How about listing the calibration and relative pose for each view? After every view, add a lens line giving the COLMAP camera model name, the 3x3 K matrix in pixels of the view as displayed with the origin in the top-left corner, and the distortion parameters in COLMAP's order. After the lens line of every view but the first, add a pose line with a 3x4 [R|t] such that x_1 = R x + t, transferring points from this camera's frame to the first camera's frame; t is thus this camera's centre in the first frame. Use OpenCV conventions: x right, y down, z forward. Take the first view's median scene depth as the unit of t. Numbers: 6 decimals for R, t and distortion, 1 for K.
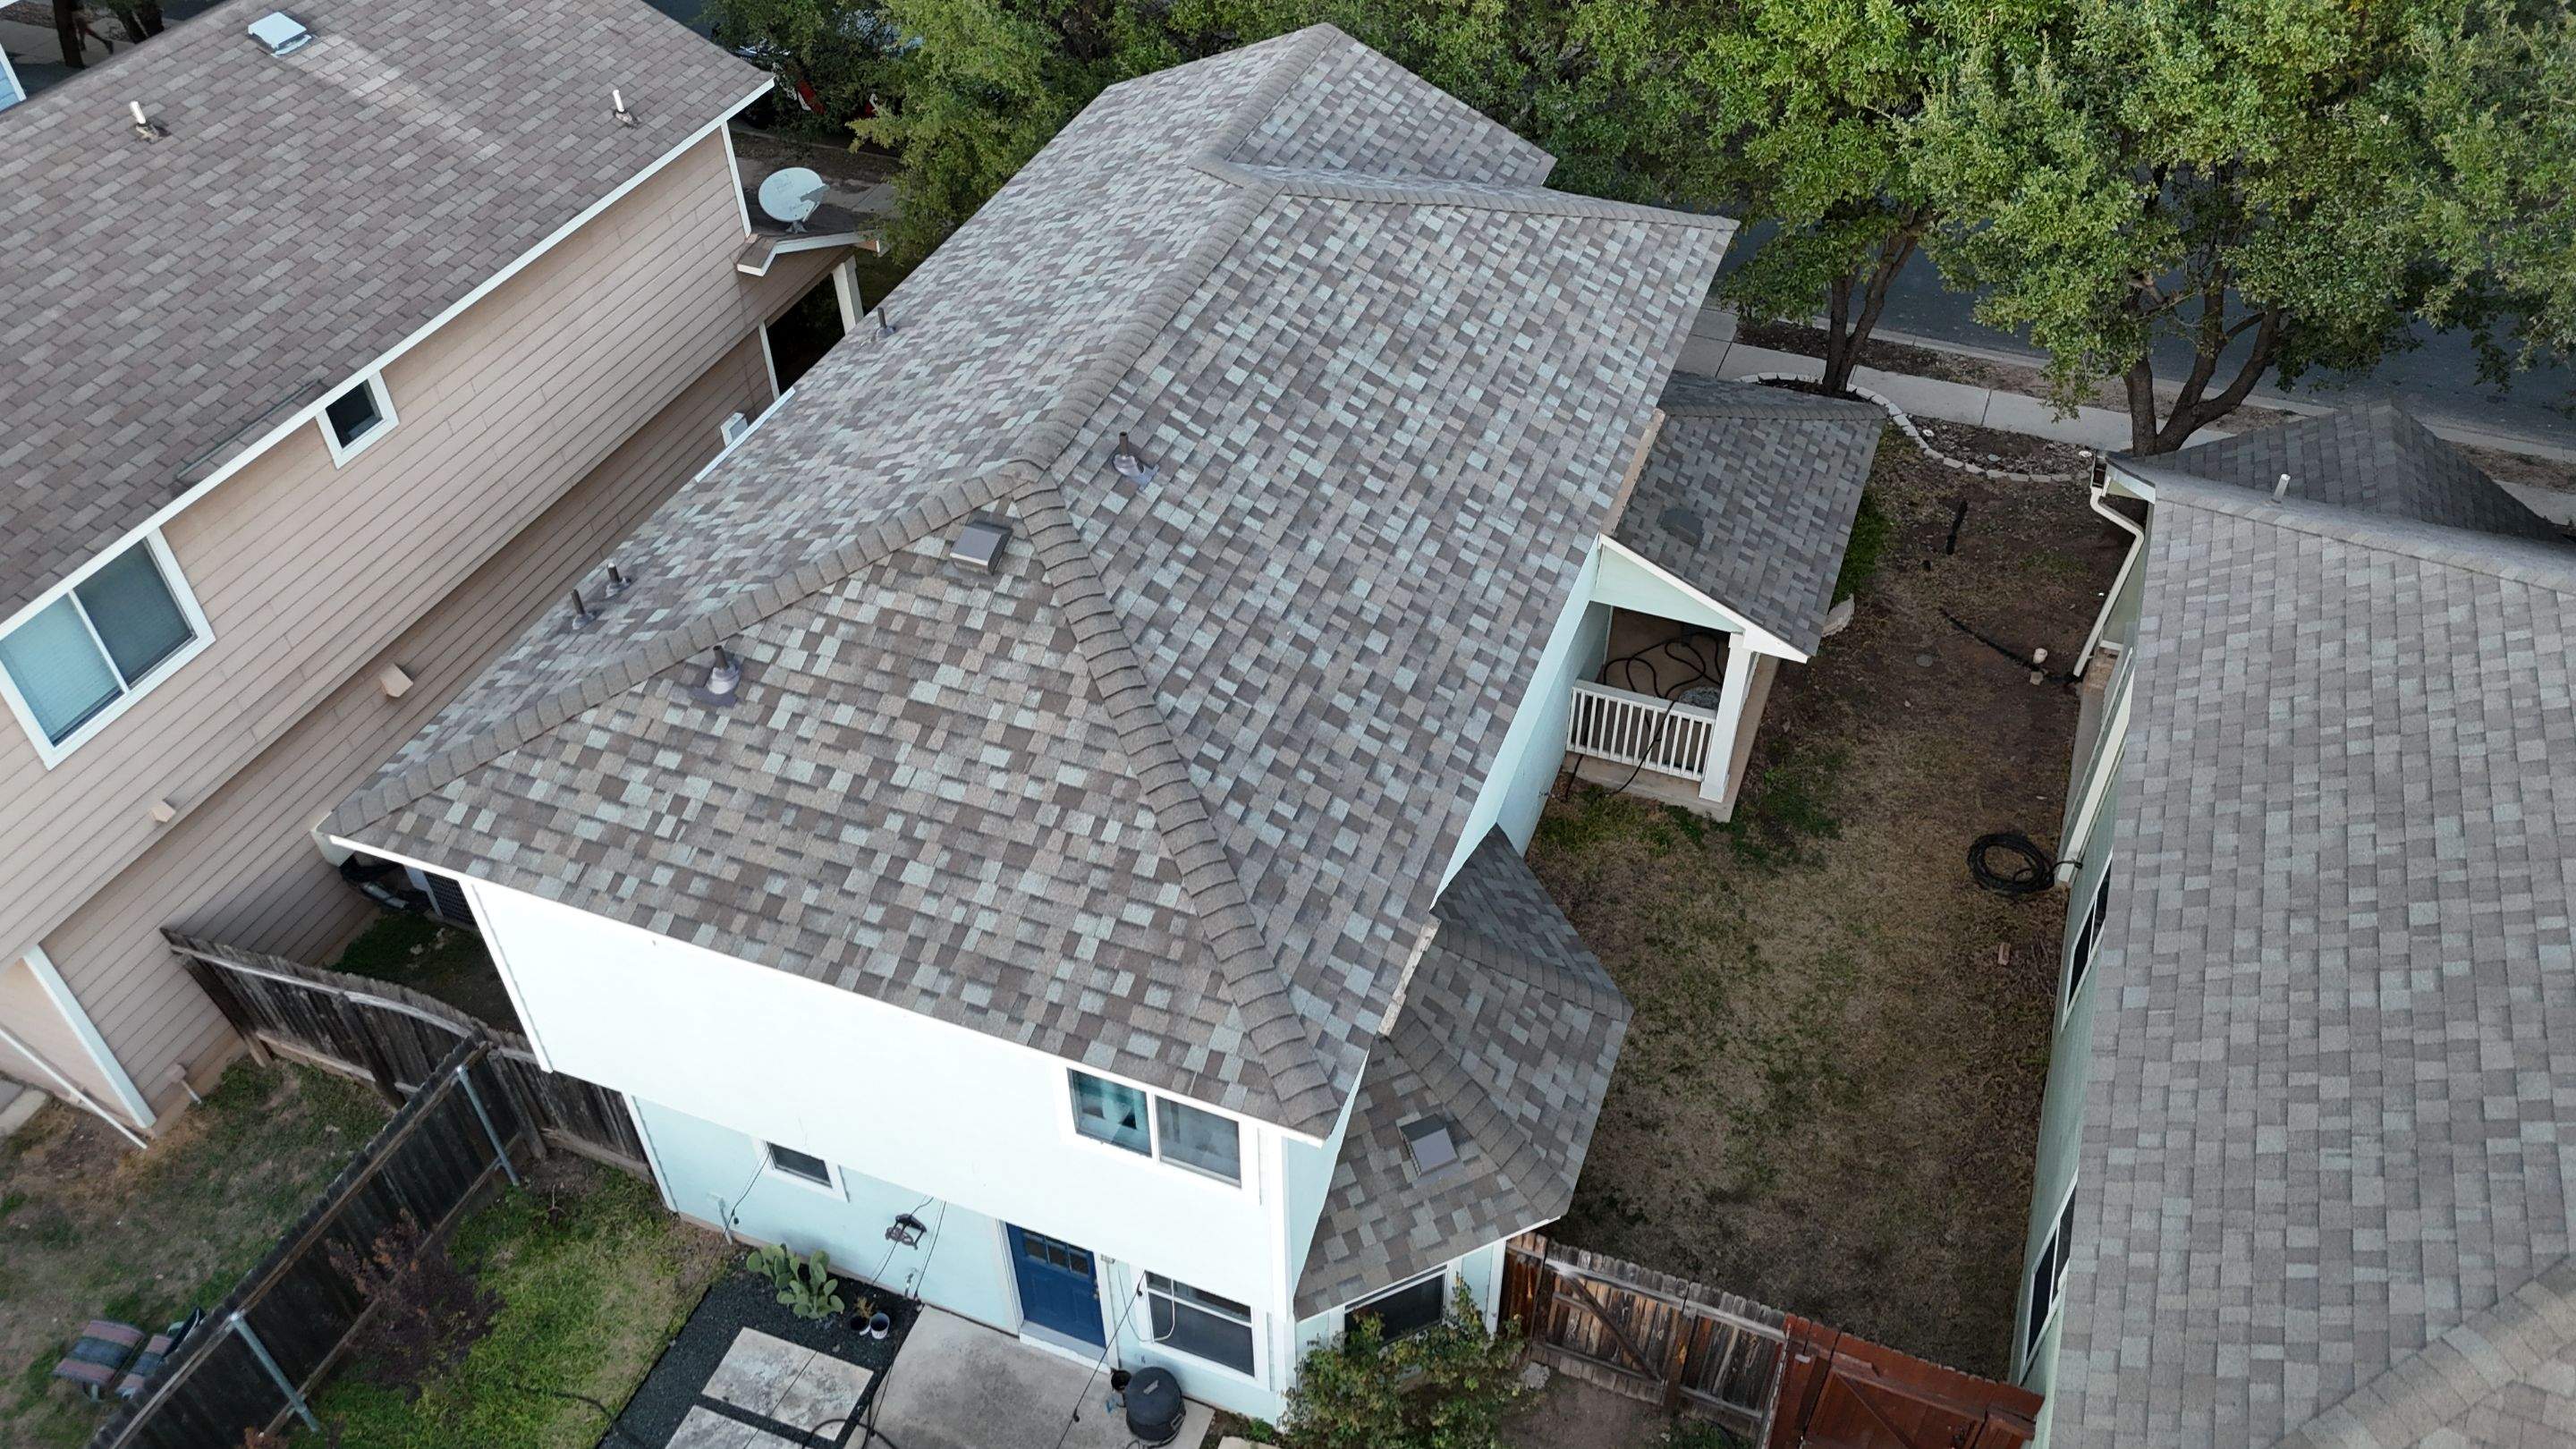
lens RADIAL K [[1892.7, 0, 1291.1], [0, 1892.7, 726.2], [0, 0, 1]] dist [0.077702, -0.072717]
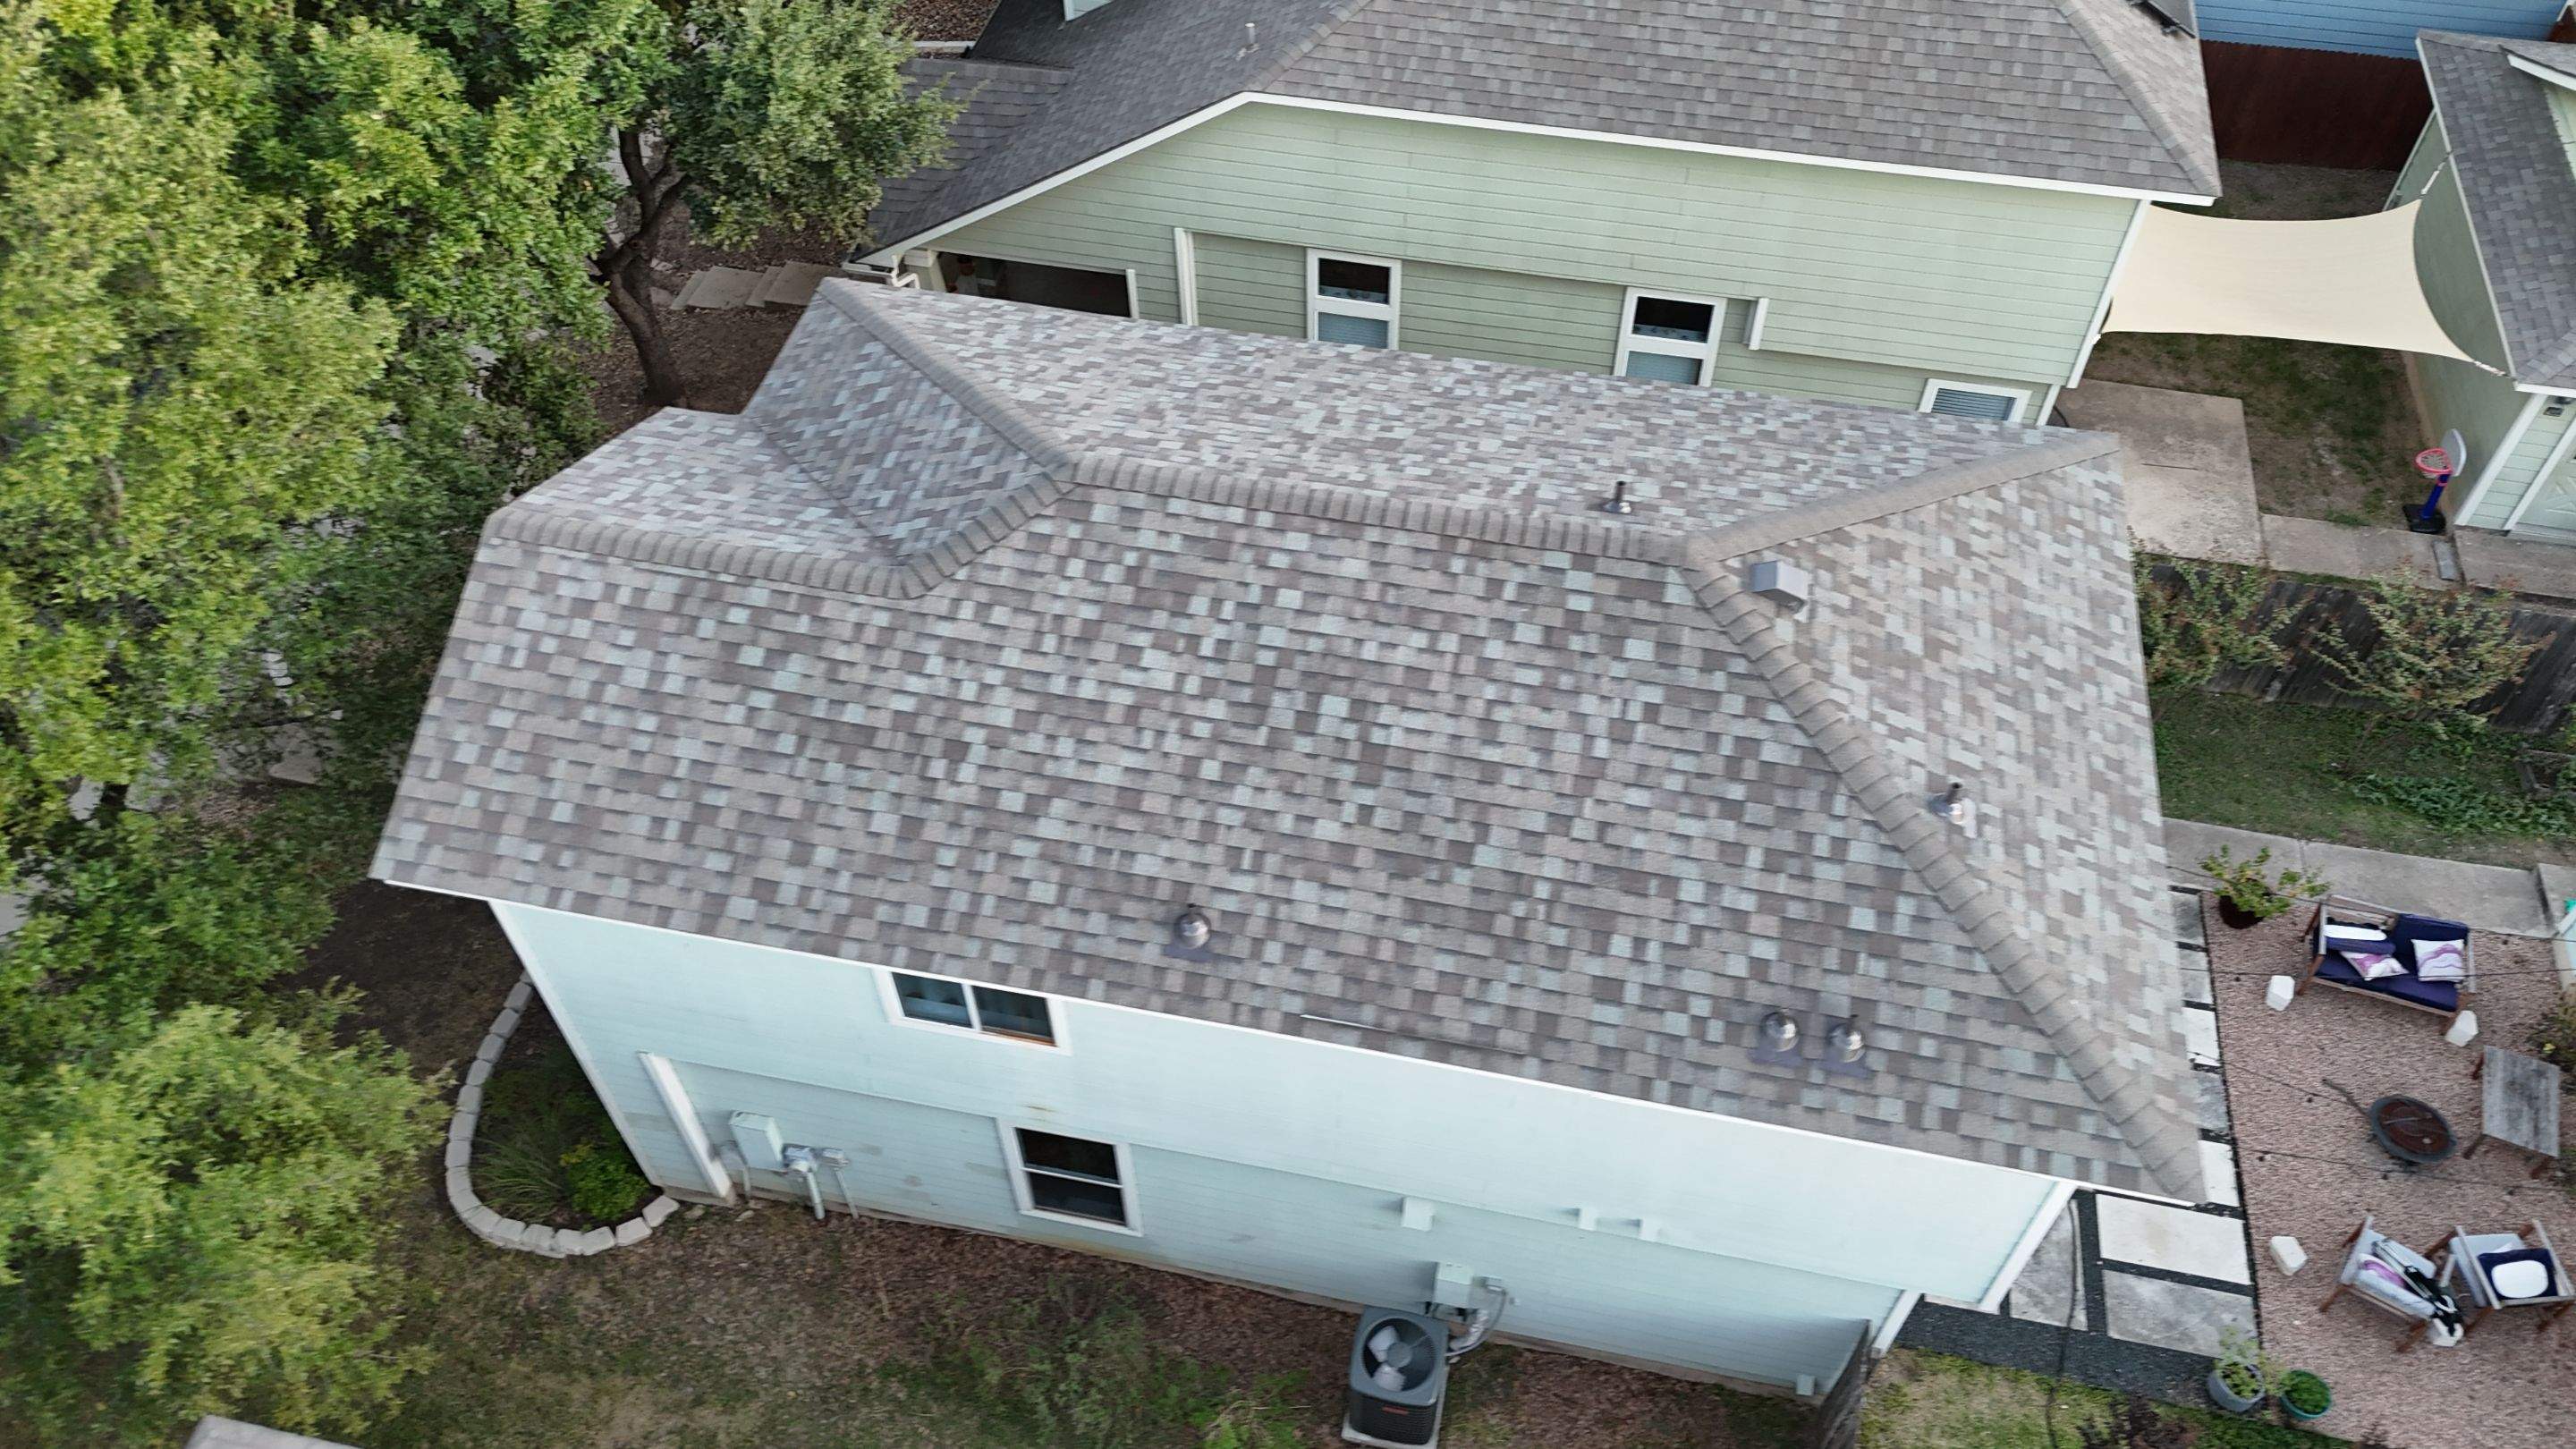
lens RADIAL K [[1892.7, 0, 1288.7], [0, 1892.7, 716.3], [0, 0, 1]] dist [0.077702, -0.072717]
pose [[-0.166689, -0.744565, 0.646403, -0.694959], [0.670803, 0.394847, 0.627789, -0.740731], [-0.722660, 0.538255, 0.433640, 0.642575]]
